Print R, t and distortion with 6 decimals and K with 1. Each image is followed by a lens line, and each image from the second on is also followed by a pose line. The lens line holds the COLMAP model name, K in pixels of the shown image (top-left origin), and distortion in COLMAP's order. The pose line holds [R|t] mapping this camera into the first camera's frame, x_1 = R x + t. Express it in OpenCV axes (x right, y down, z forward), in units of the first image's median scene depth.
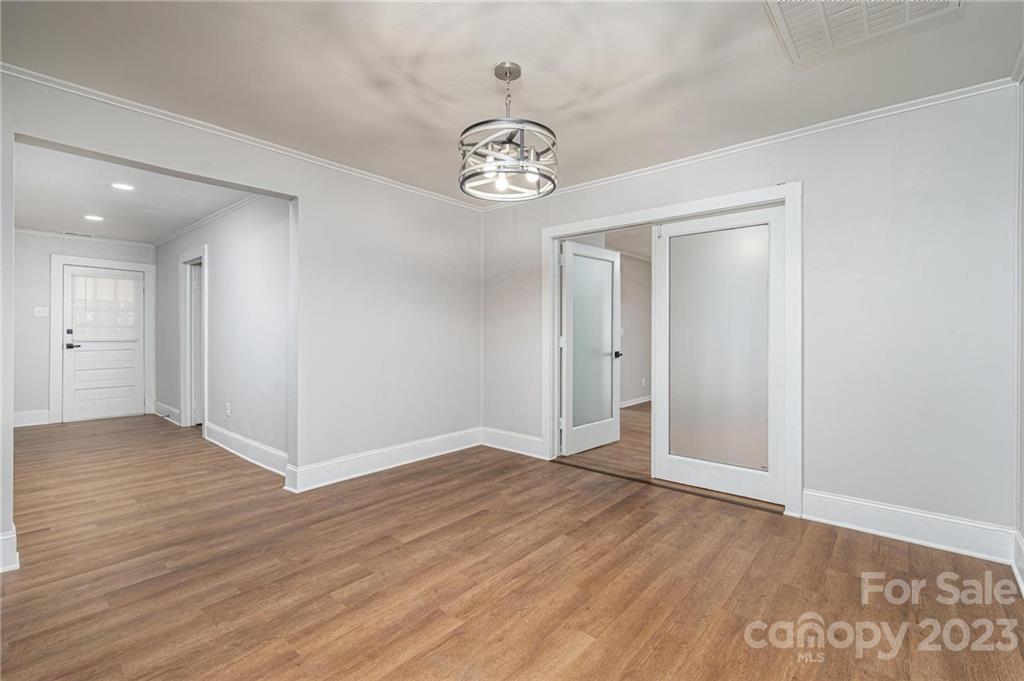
lens RADIAL K [[455.8, 0, 514.1], [0, 455.8, 337.2], [0, 0, 1]] dist [0.000750, -0.001293]
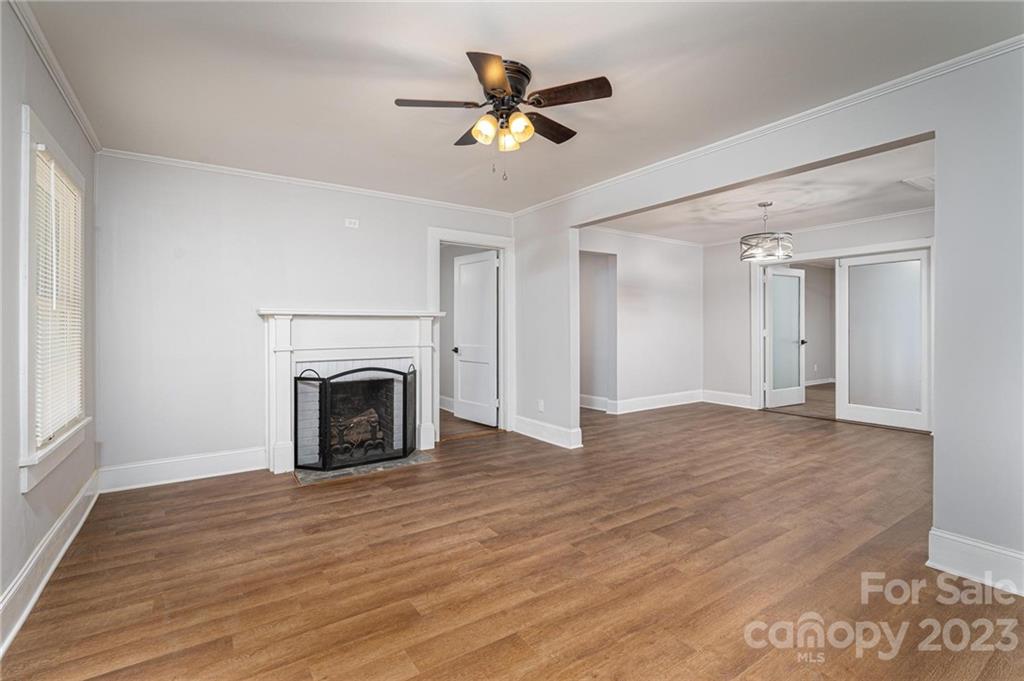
lens RADIAL K [[455.8, 0, 521.0], [0, 455.8, 330.1], [0, 0, 1]] dist [0.000750, -0.001293]
pose [[0.965750, -0.005514, -0.259414, -0.500558], [0.004502, 0.999980, -0.004492, 0.006665], [0.259434, 0.003170, 0.965756, -1.188096]]
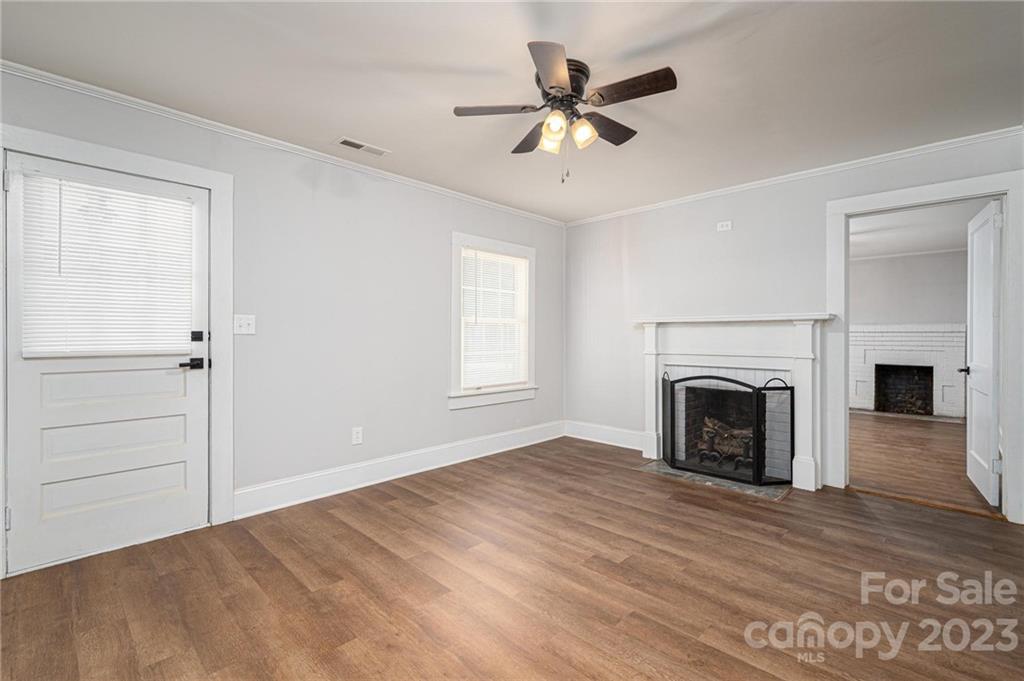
lens RADIAL K [[455.8, 0, 517.1], [0, 455.8, 332.9], [0, 0, 1]] dist [0.000750, -0.001293]
pose [[-0.056280, -0.009164, -0.998373, 0.124919], [-0.008268, 0.999928, -0.008713, 0.003174], [0.998381, 0.007764, -0.056352, -0.368150]]
